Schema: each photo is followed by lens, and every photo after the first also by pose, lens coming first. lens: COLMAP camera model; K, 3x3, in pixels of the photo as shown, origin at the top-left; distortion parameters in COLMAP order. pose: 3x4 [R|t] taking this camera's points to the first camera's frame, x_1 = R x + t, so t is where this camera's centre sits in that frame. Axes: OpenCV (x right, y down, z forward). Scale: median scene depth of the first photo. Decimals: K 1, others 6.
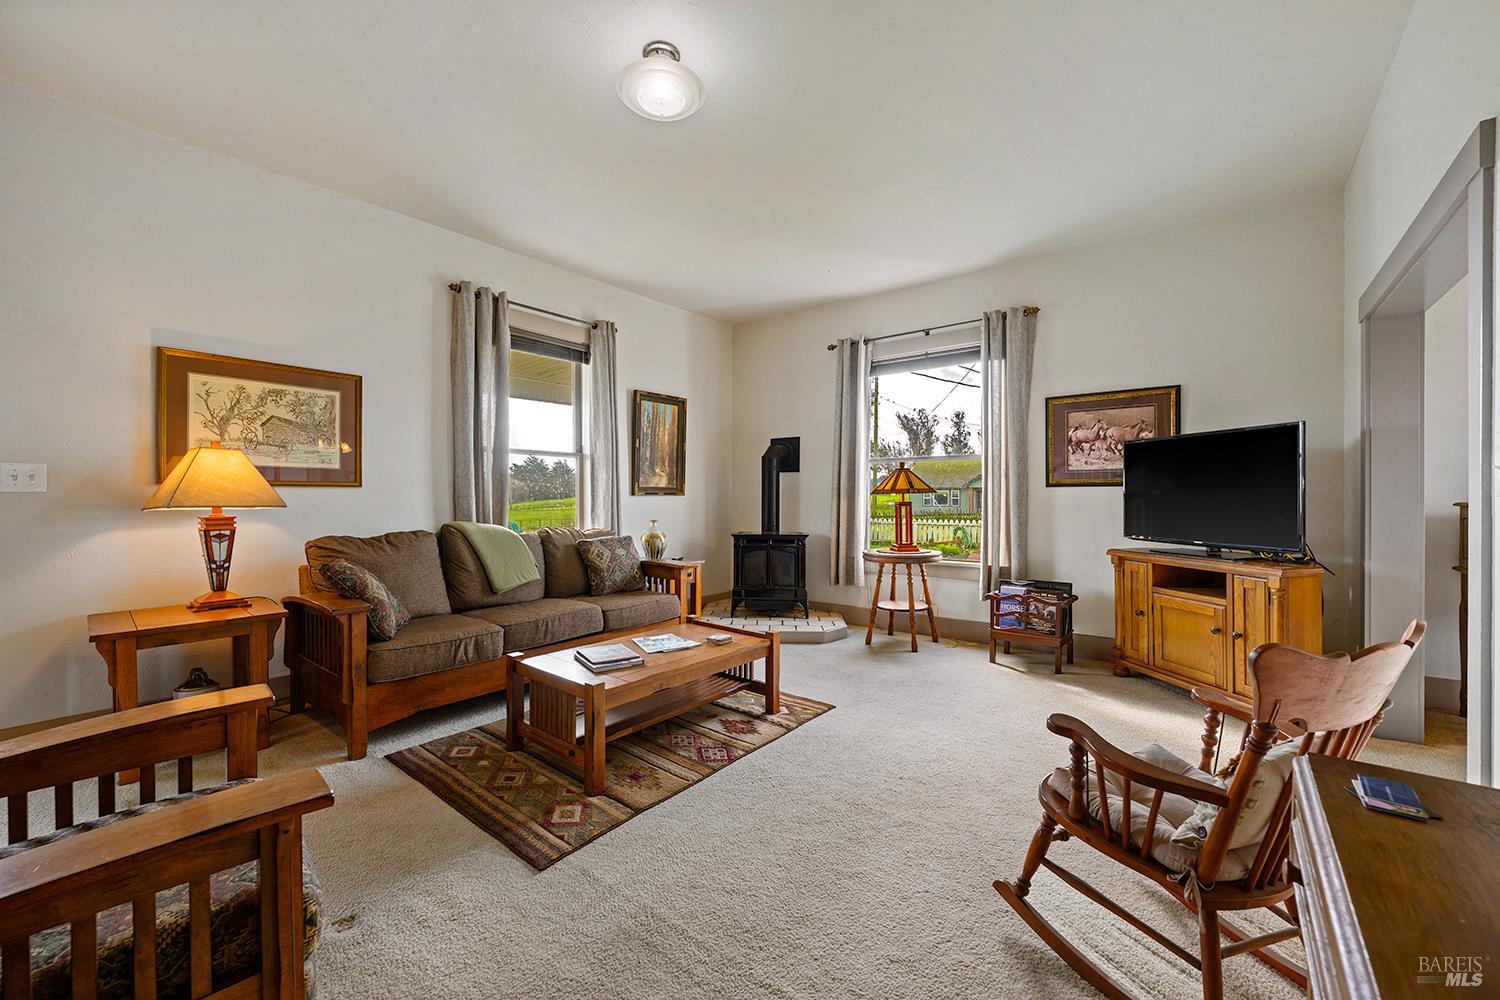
lens RADIAL K [[599.4, 0, 750.0], [0, 599.4, 500.0], [0, 0, 1]] dist [-0.000782, -0.000071]
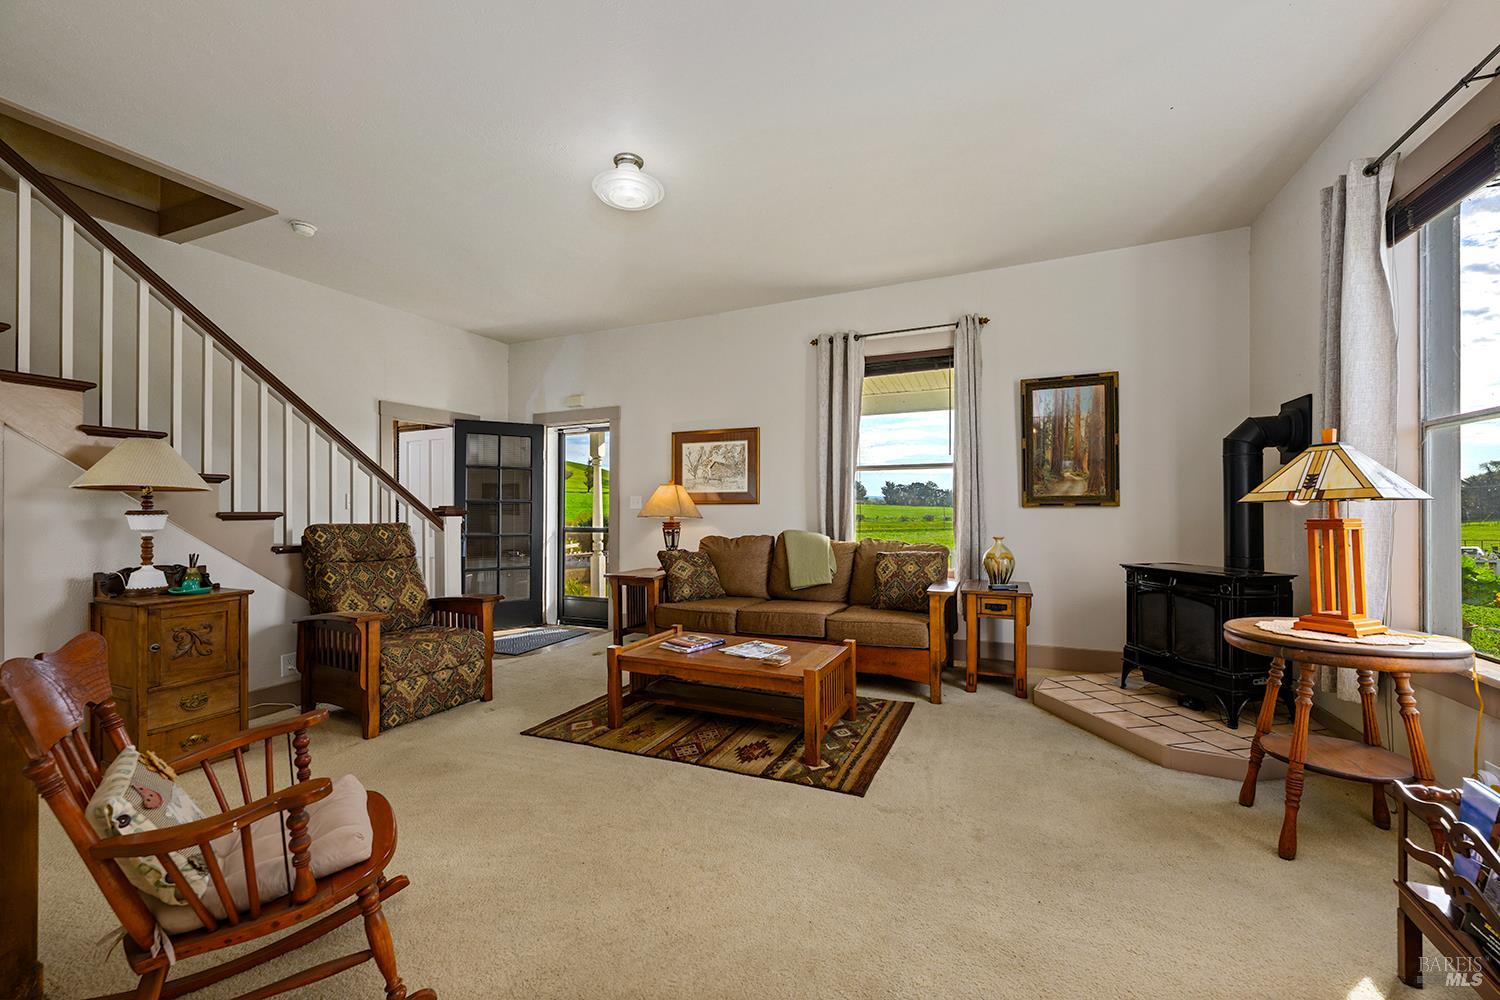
lens RADIAL K [[592.8, 0, 749.0], [0, 592.8, 510.1], [0, 0, 1]] dist [-0.001500, -0.000149]
pose [[0.251683, -0.000008, -0.967810, 0.691984], [0.002000, 0.999998, 0.000512, -0.006439], [0.967808, -0.002064, 0.251682, 0.581576]]
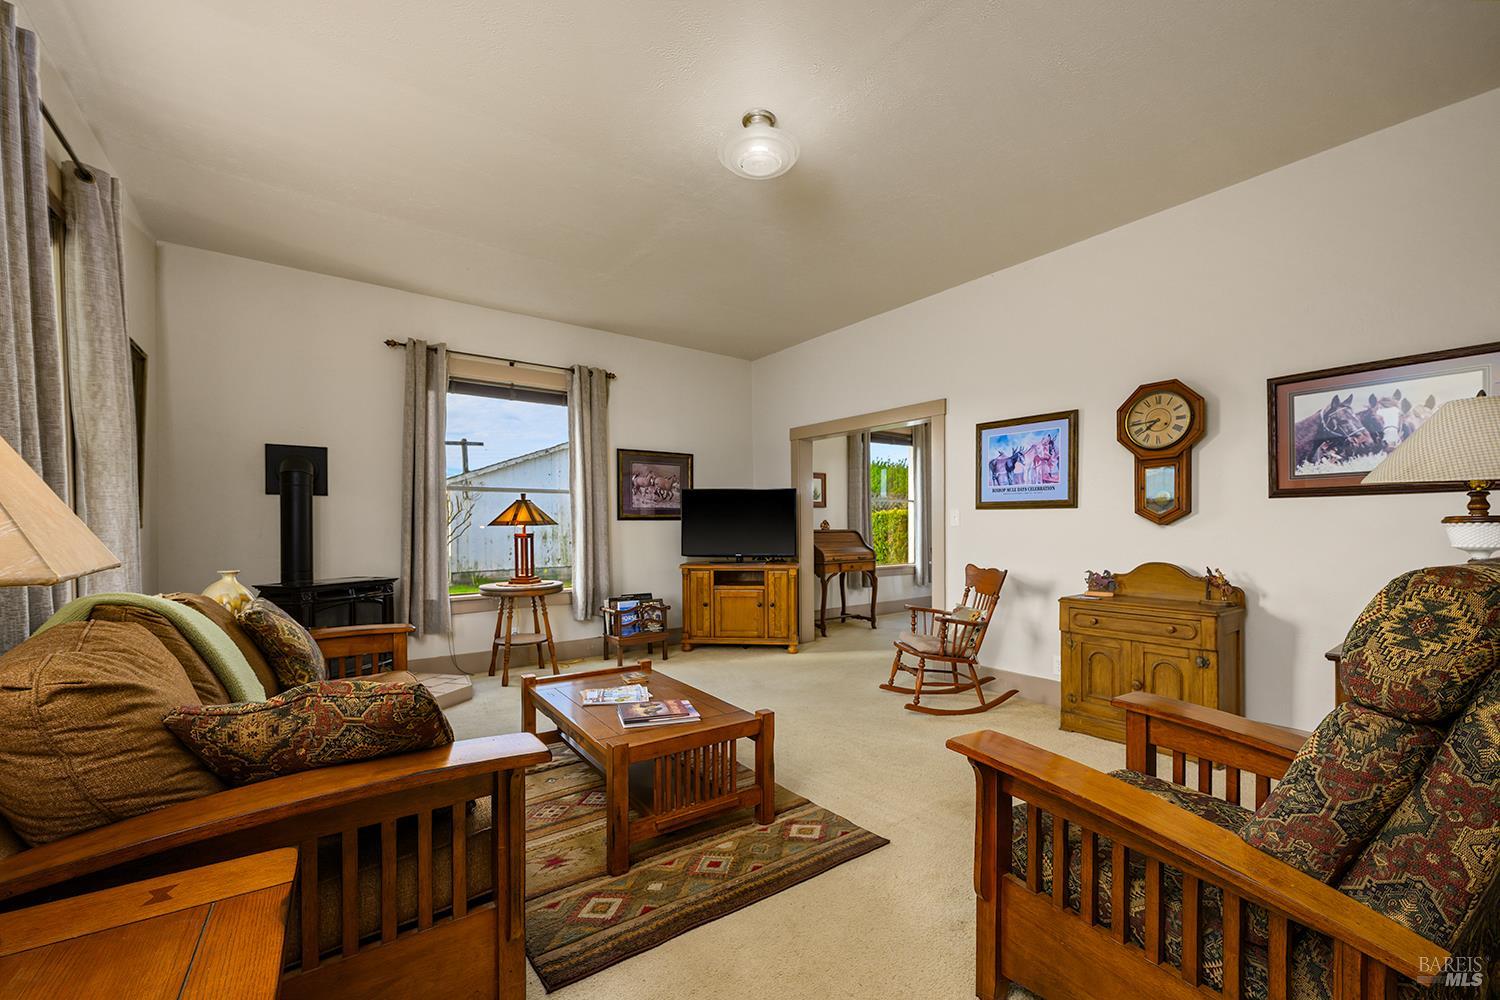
lens RADIAL K [[610.6, 0, 766.8], [0, 610.6, 528.8], [0, 0, 1]] dist [0.000324, -0.000007]
pose [[0.248496, -0.004840, 0.968621, -0.762637], [0.010445, 0.999943, 0.002317, -0.004153], [-0.968577, 0.009541, 0.248532, 0.448459]]
